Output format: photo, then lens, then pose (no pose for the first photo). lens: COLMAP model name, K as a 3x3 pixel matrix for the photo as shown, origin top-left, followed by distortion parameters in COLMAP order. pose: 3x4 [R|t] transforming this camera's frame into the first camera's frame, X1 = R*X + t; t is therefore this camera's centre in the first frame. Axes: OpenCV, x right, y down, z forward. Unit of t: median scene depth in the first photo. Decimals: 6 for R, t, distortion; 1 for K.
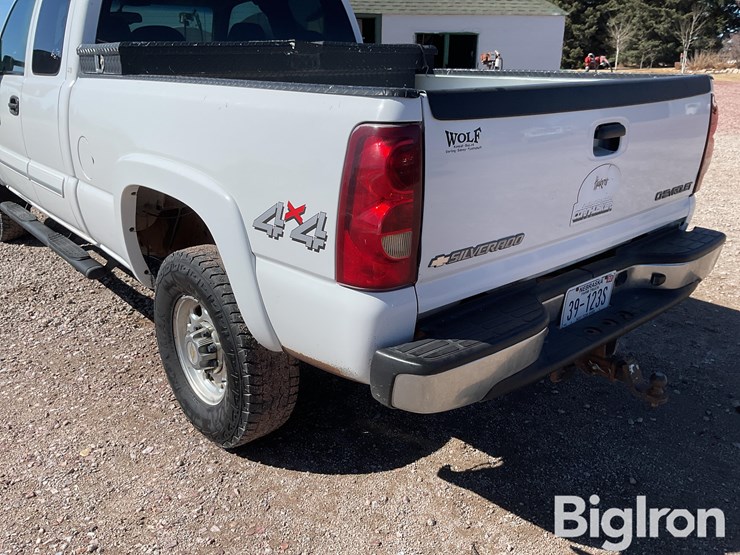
lens RADIAL K [[616.1, 0, 372.3], [0, 616.1, 276.3], [0, 0, 1]] dist [0.044831, -0.100854]
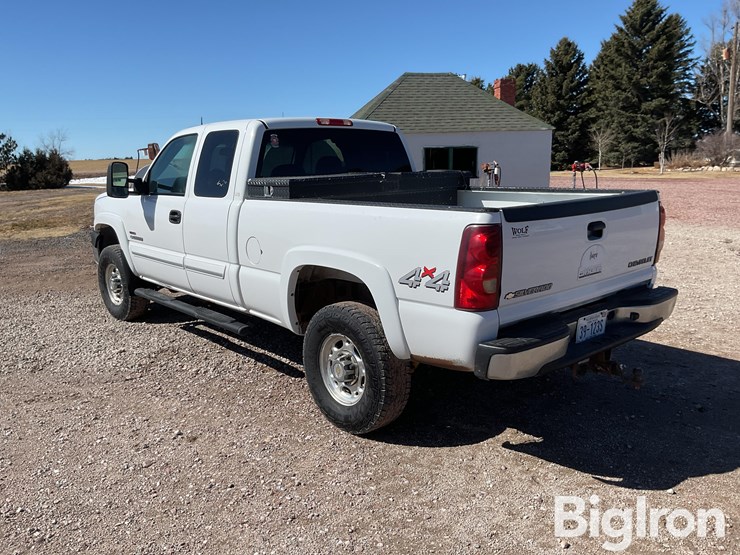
lens RADIAL K [[616.1, 0, 367.2], [0, 616.1, 275.3], [0, 0, 1]] dist [0.044831, -0.100854]
pose [[0.999759, -0.021924, -0.001110, -0.215701], [0.021474, 0.987225, -0.157880, 0.135471], [0.004557, 0.157818, 0.987458, -0.577500]]
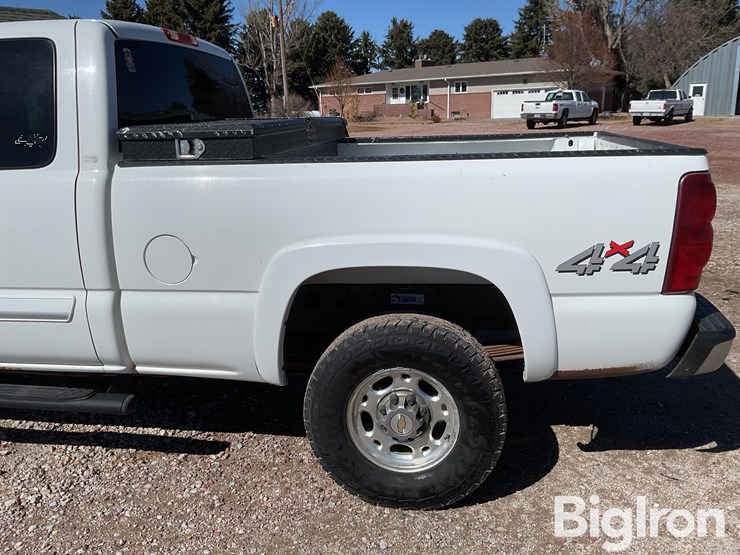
lens RADIAL K [[616.1, 0, 371.4], [0, 616.1, 275.0], [0, 0, 1]] dist [0.044831, -0.100854]
pose [[0.761261, -0.186365, 0.621088, -0.918160], [0.244716, 0.969553, -0.009020, -0.114542], [-0.600496, 0.158857, 0.783689, 0.222588]]
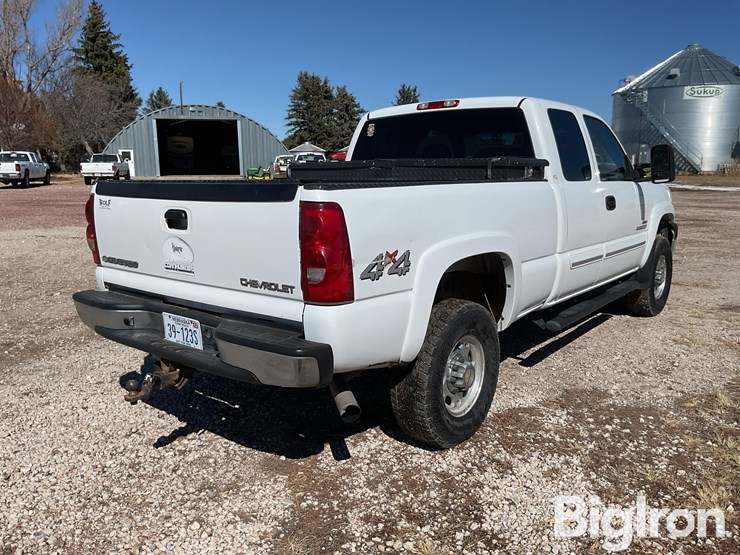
lens RADIAL K [[612.8, 0, 369.6], [0, 612.8, 276.5], [0, 0, 1]] dist [0.071346, -0.136900]
pose [[-0.052802, -0.180505, 0.982156, -3.029189], [0.348059, 0.918526, 0.187523, -0.452537], [-0.935985, 0.351750, 0.014326, 1.213392]]
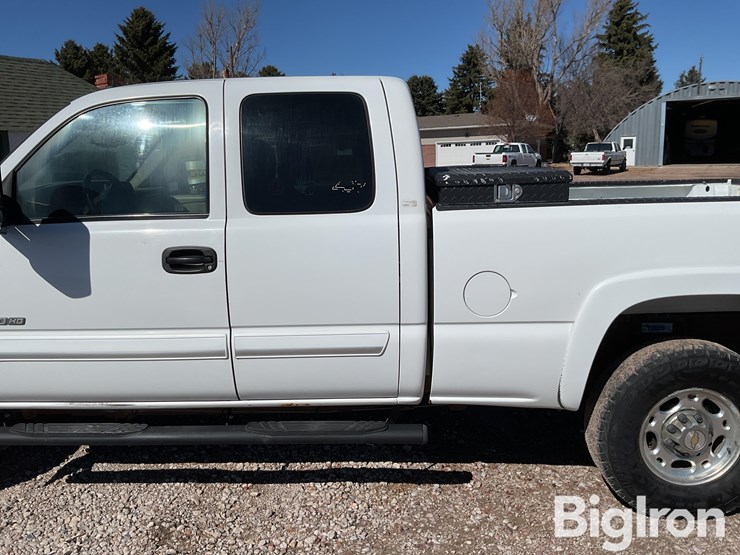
lens RADIAL K [[616.1, 0, 368.0], [0, 616.1, 273.3], [0, 0, 1]] dist [0.044831, -0.100854]
pose [[0.689191, -0.147818, 0.709342, -1.442491], [0.268542, 0.961361, -0.060577, -0.252028], [-0.672980, 0.232237, 0.702257, 0.567959]]
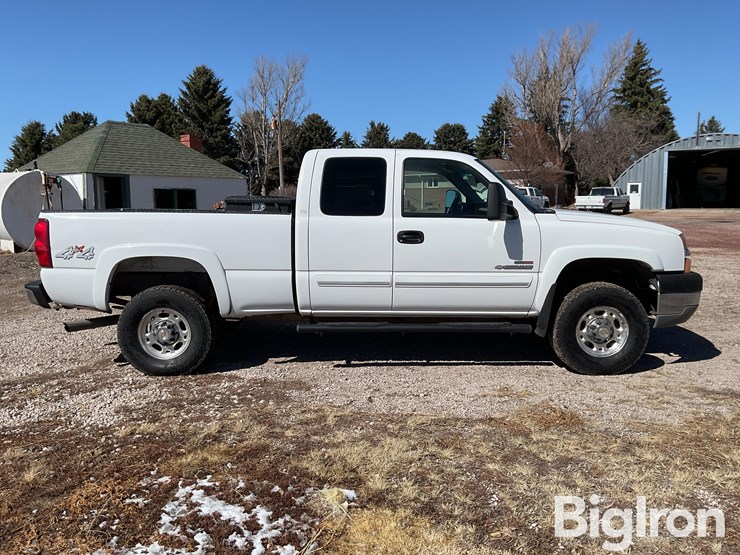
lens RADIAL K [[612.8, 0, 371.0], [0, 612.8, 279.8], [0, 0, 1]] dist [0.071346, -0.136900]
pose [[0.733913, -0.093148, 0.672826, -2.623541], [0.239367, 0.962475, -0.127852, 0.395993], [-0.635669, 0.254884, 0.728669, -1.108291]]
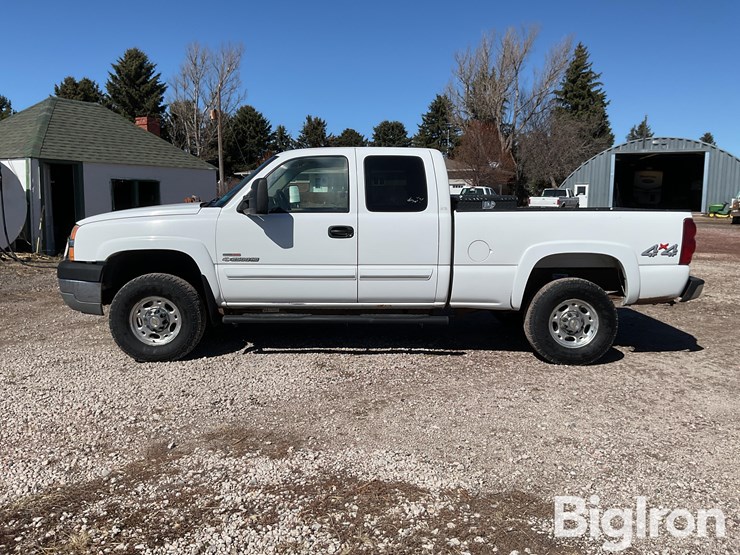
lens RADIAL K [[612.8, 0, 368.2], [0, 612.8, 277.9], [0, 0, 1]] dist [0.071346, -0.136900]
pose [[0.648797, -0.092619, 0.755304, -2.551267], [0.251429, 0.962912, -0.097898, -0.010950], [-0.718224, 0.253421, 0.648021, 0.027017]]
